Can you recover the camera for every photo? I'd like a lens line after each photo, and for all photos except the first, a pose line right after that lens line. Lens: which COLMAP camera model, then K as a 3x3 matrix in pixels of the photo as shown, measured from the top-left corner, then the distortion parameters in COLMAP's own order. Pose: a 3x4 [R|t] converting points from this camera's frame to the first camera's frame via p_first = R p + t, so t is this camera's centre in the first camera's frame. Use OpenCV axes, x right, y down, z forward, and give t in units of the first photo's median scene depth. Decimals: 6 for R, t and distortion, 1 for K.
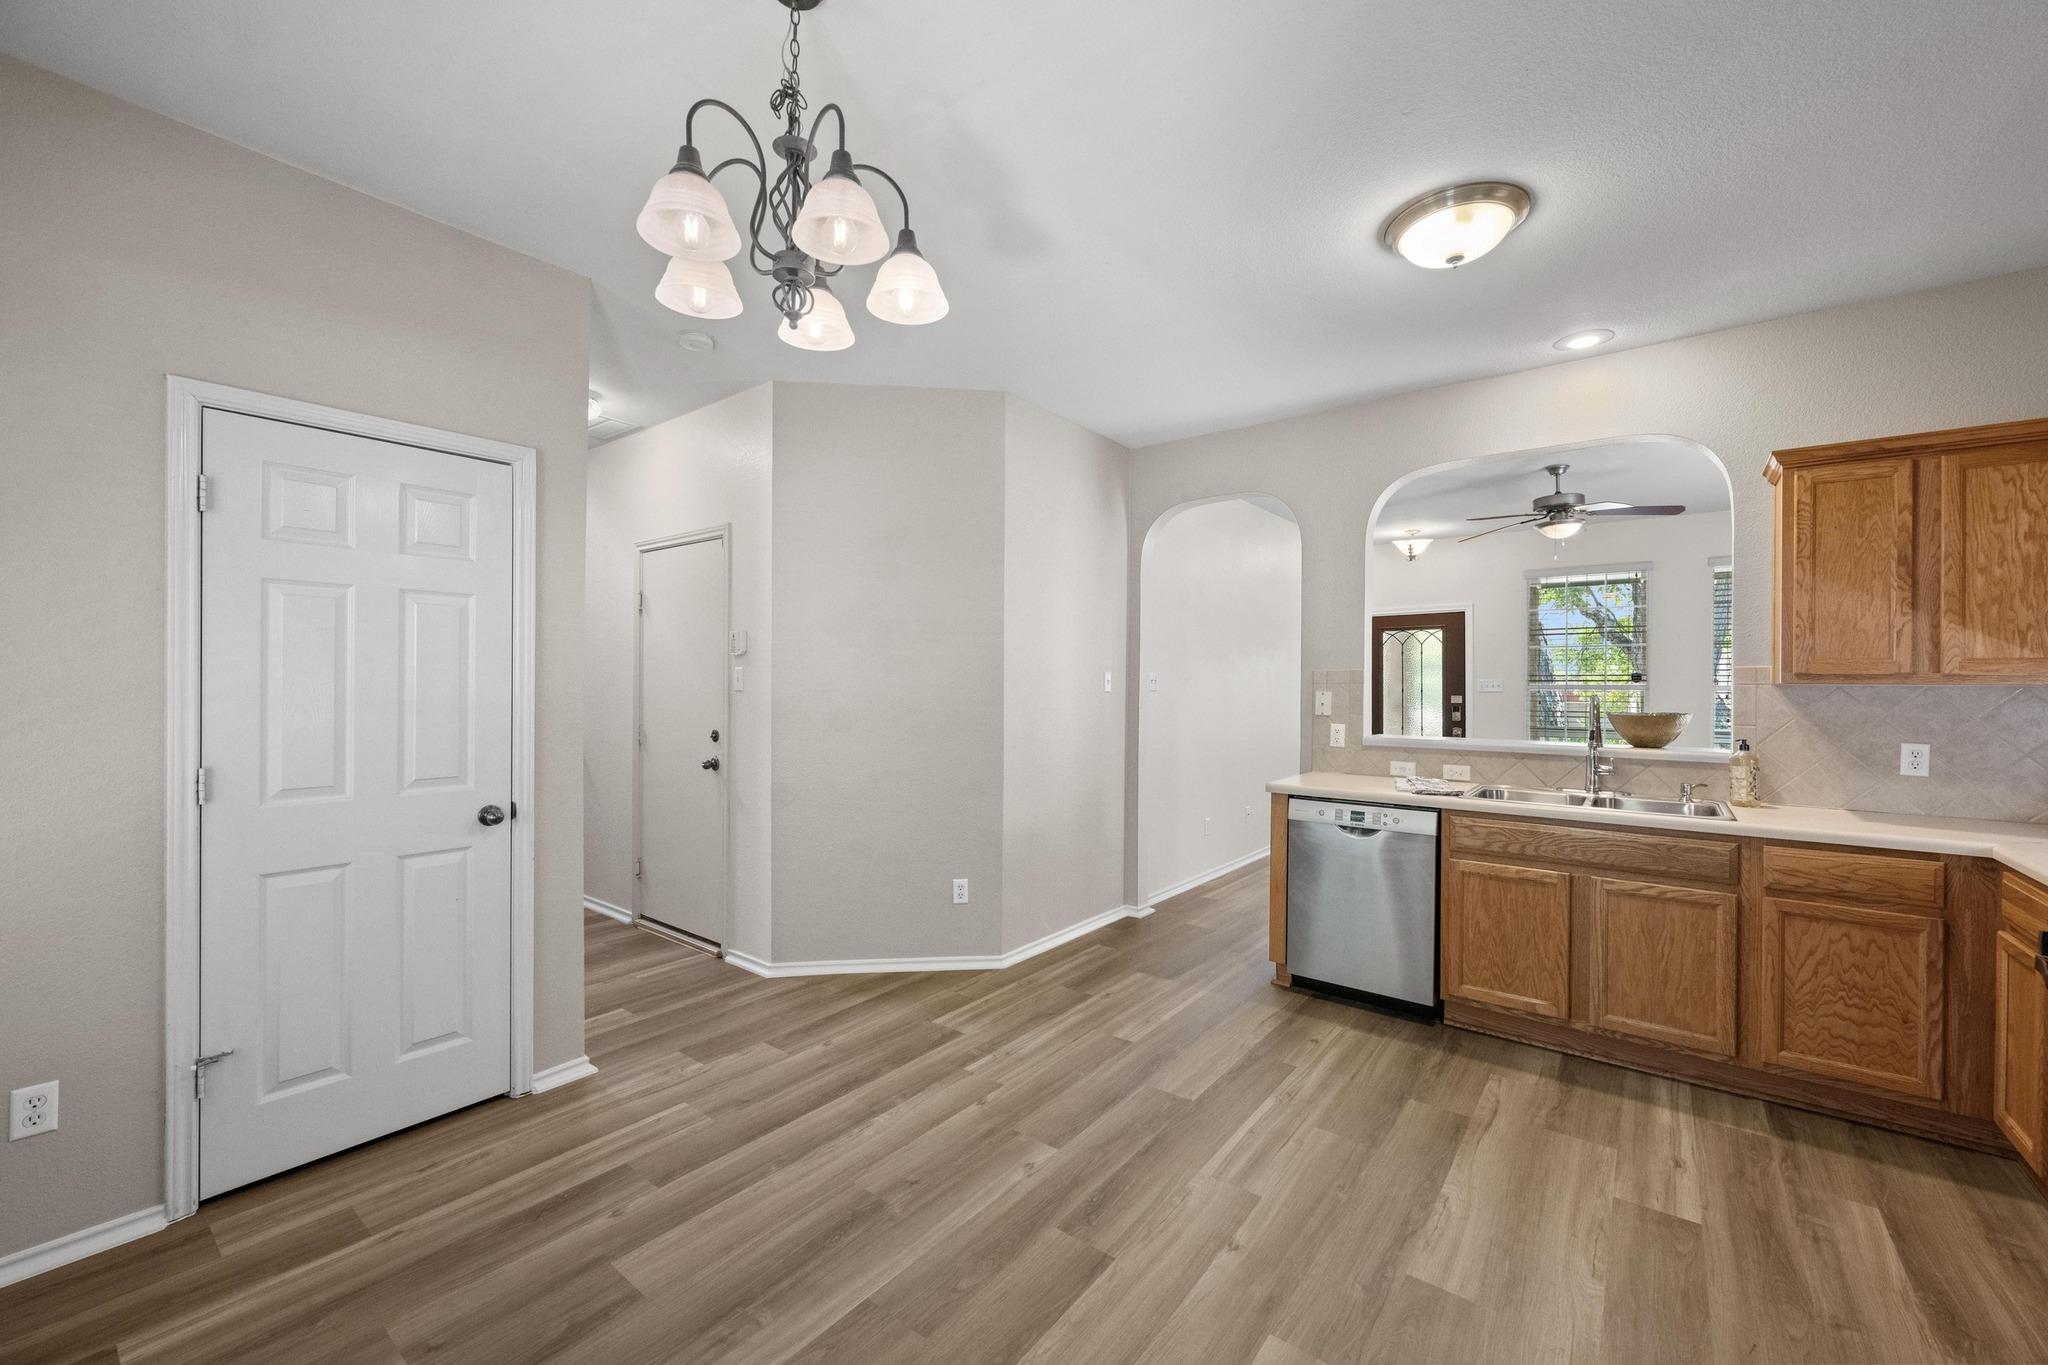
lens RADIAL K [[815.6, 0, 1020.0], [0, 815.6, 682.2], [0, 0, 1]] dist [-0.000155, -0.000597]
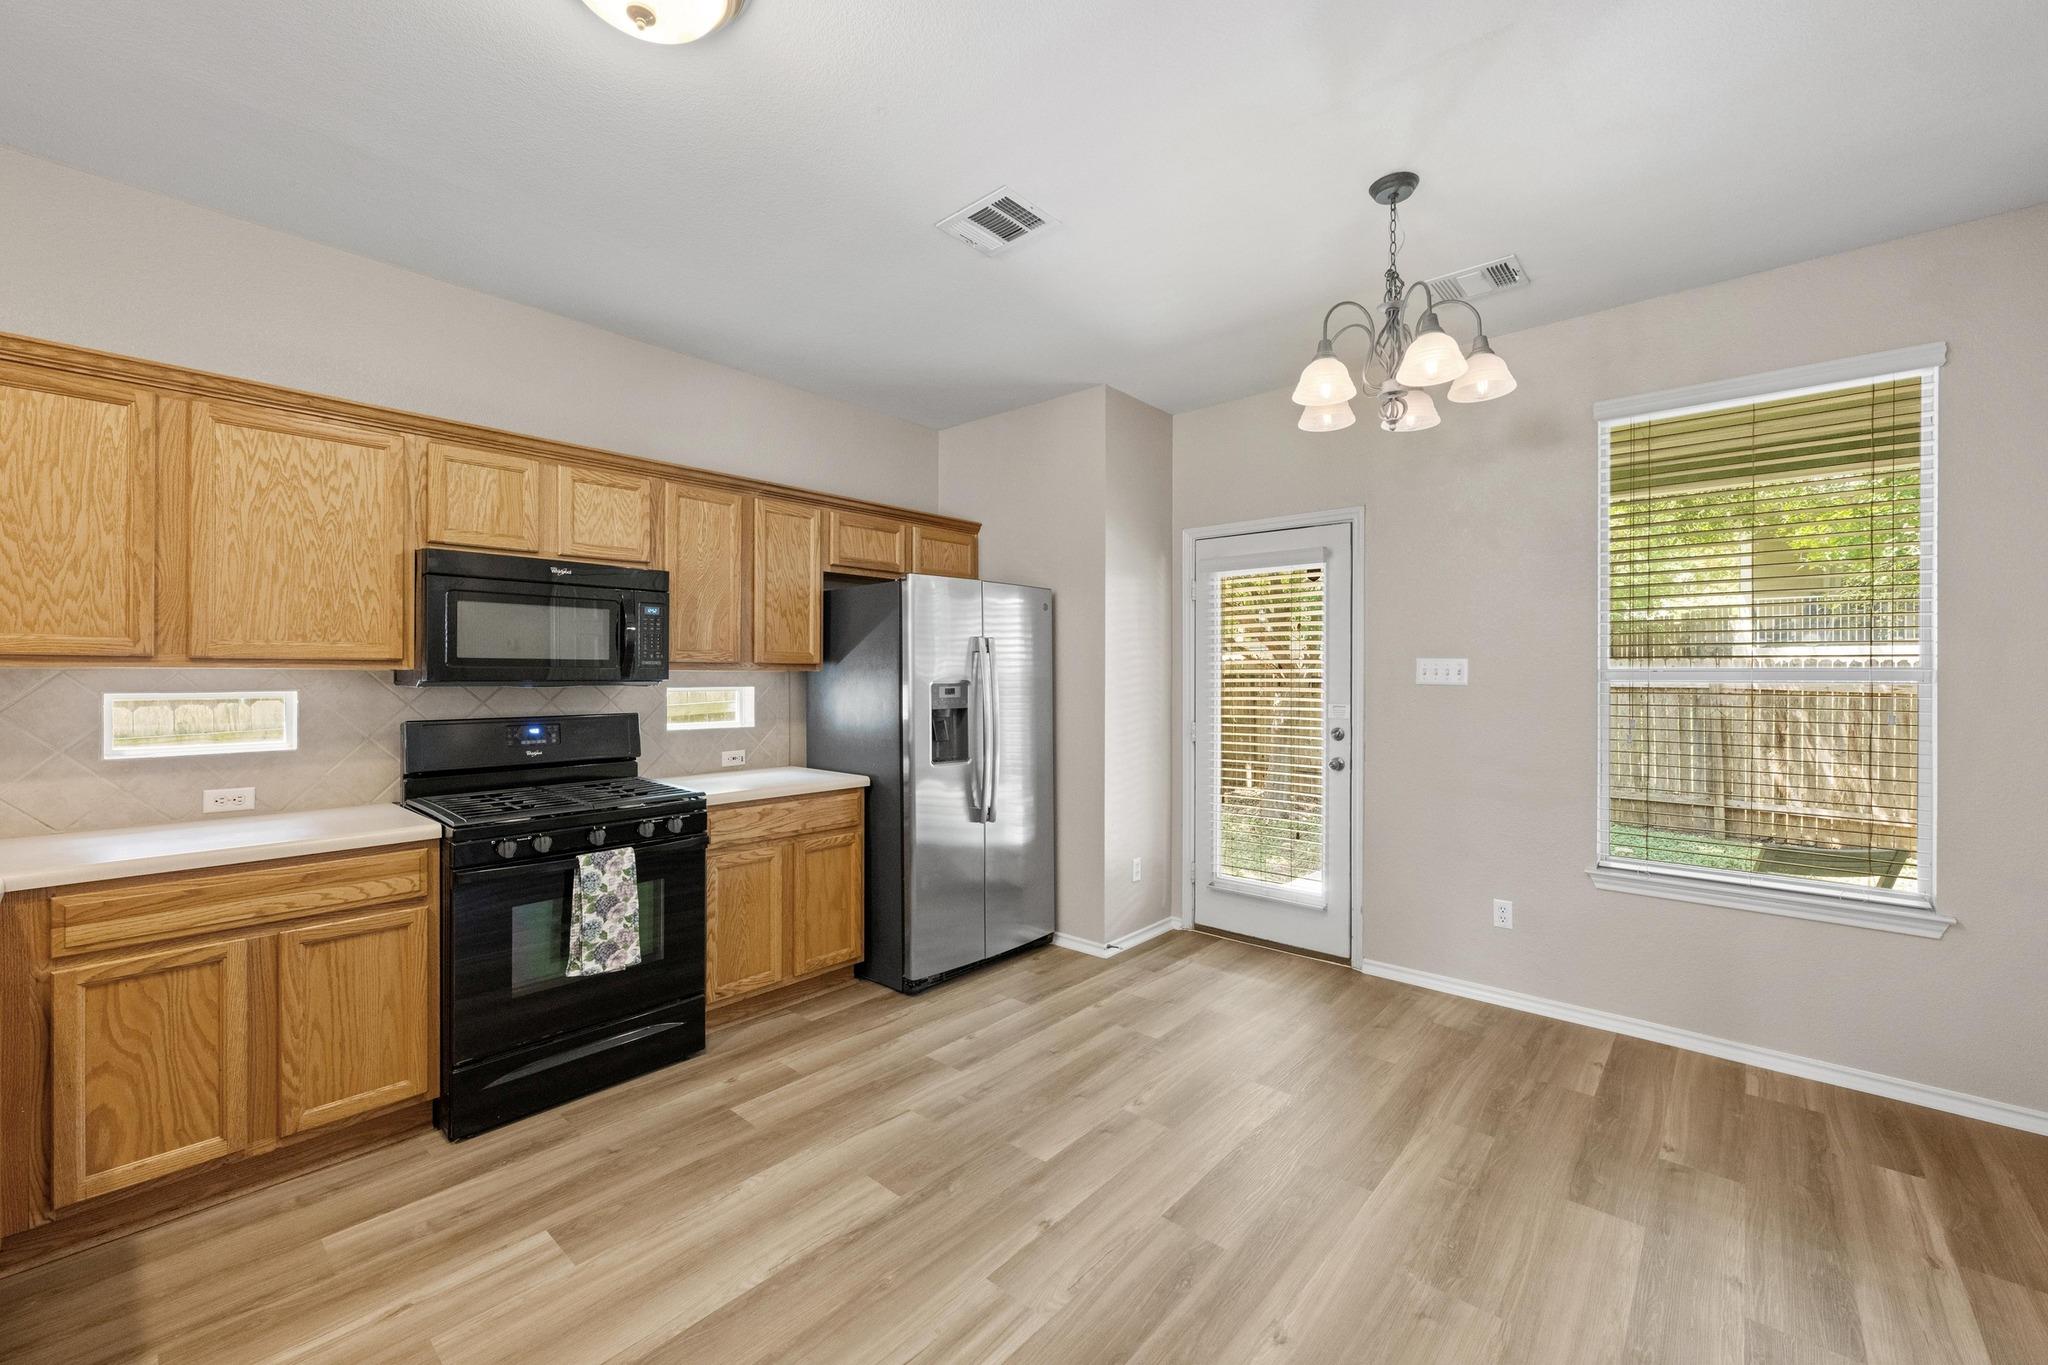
lens RADIAL K [[815.6, 0, 1030.3], [0, 815.6, 678.4], [0, 0, 1]] dist [-0.000155, -0.000597]
pose [[-0.998279, -0.007687, 0.058131, 0.159743], [-0.007269, 0.999946, 0.007388, 0.001561], [-0.058184, 0.006953, -0.998282, 1.438361]]
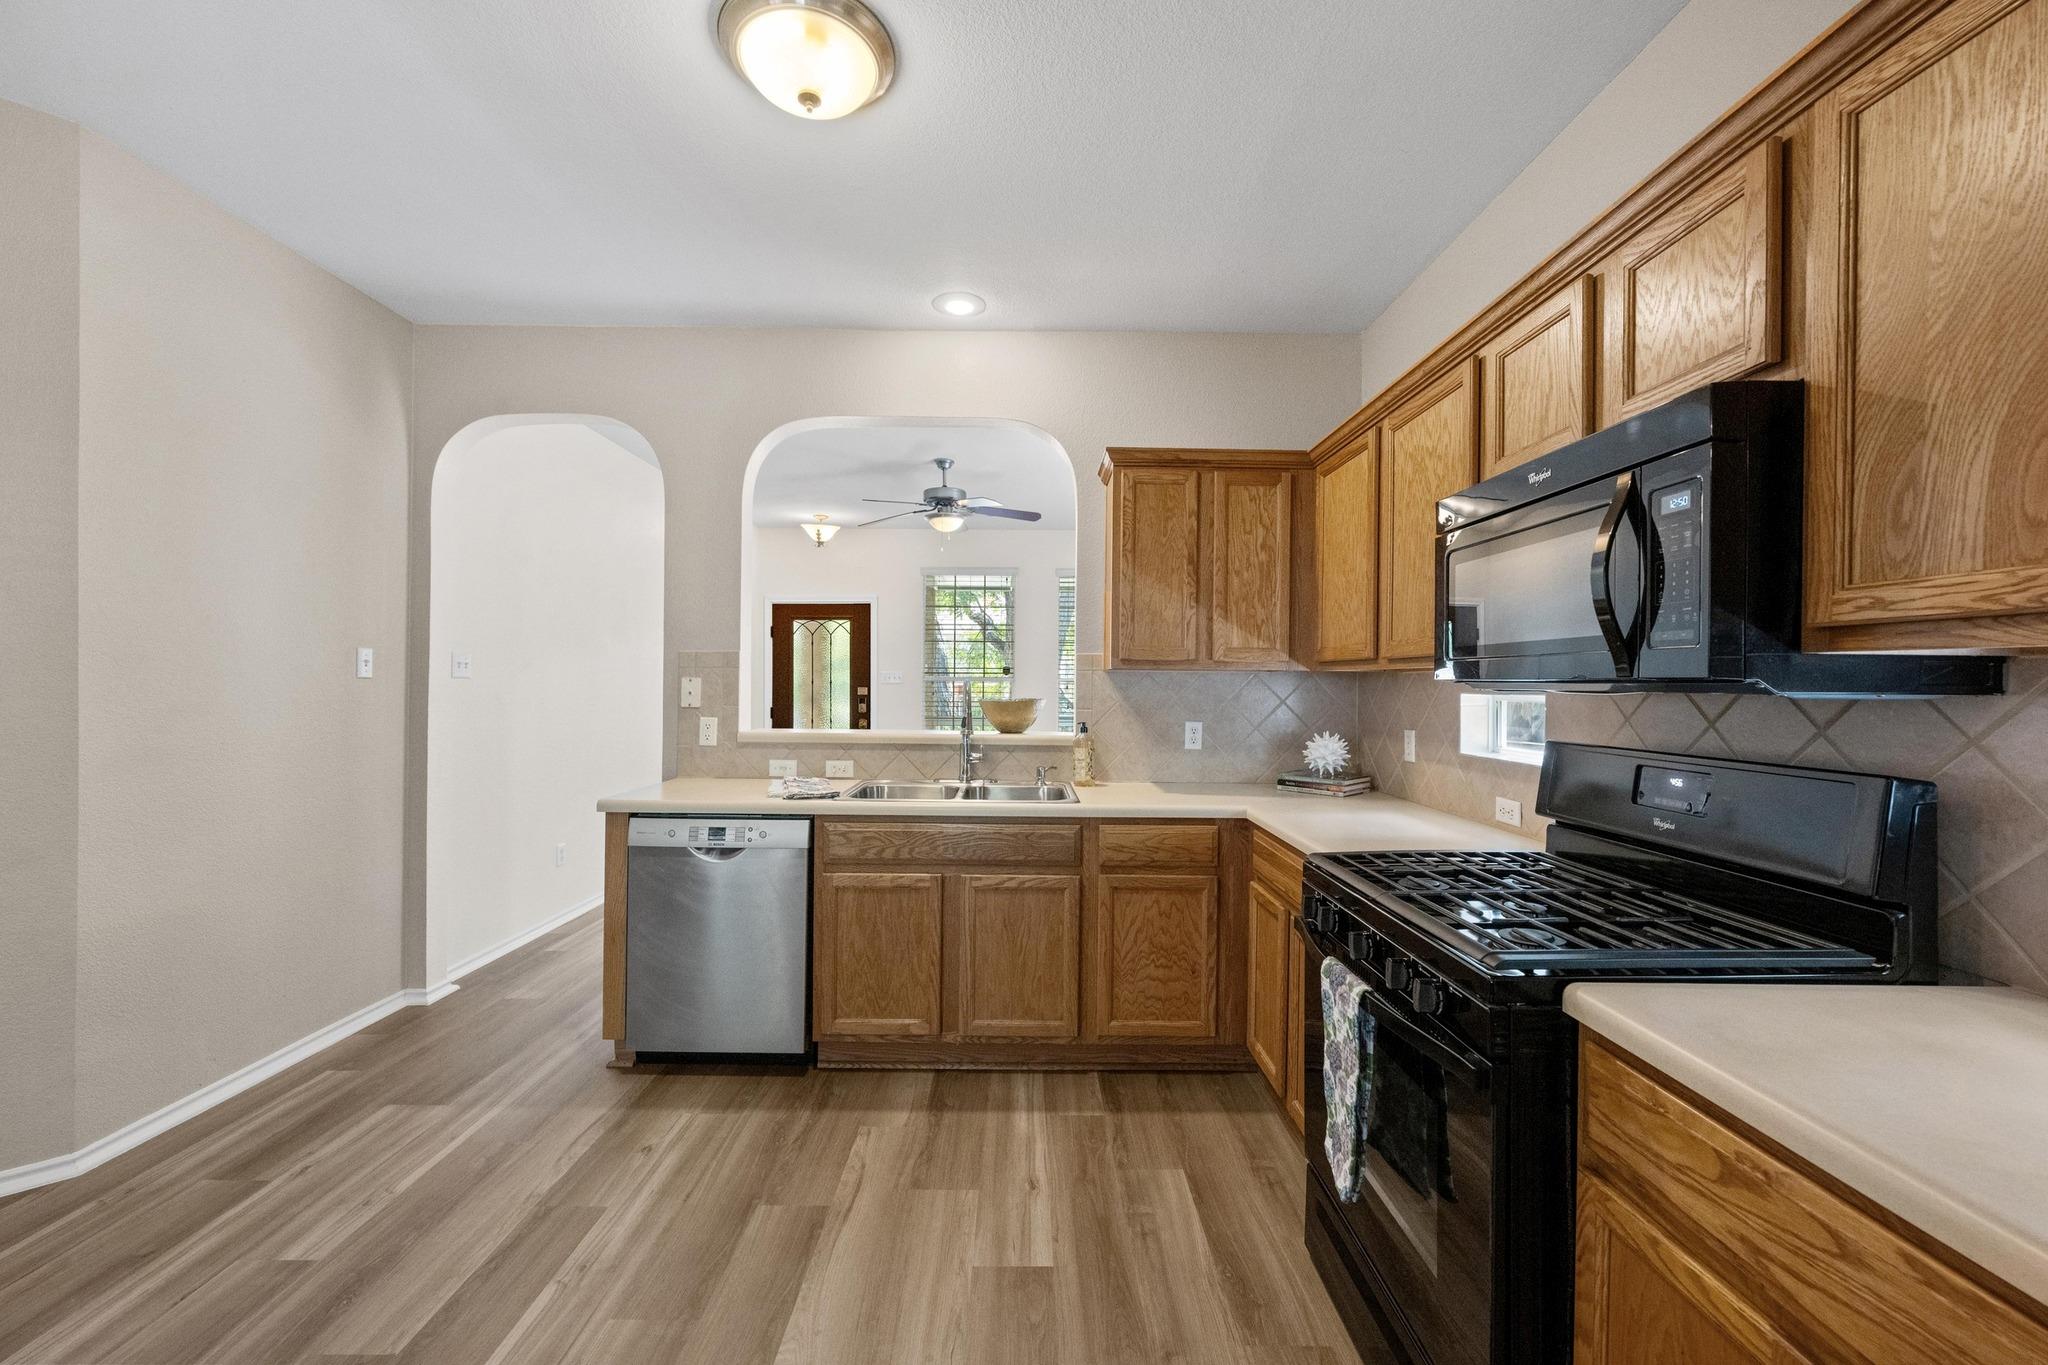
lens RADIAL K [[815.6, 0, 1029.2], [0, 815.6, 688.4], [0, 0, 1]] dist [-0.000155, -0.000597]
pose [[0.782707, -0.001754, 0.622388, 0.196580], [-0.005623, 0.999935, 0.009889, 0.018190], [-0.622365, -0.011240, 0.782646, 0.243588]]
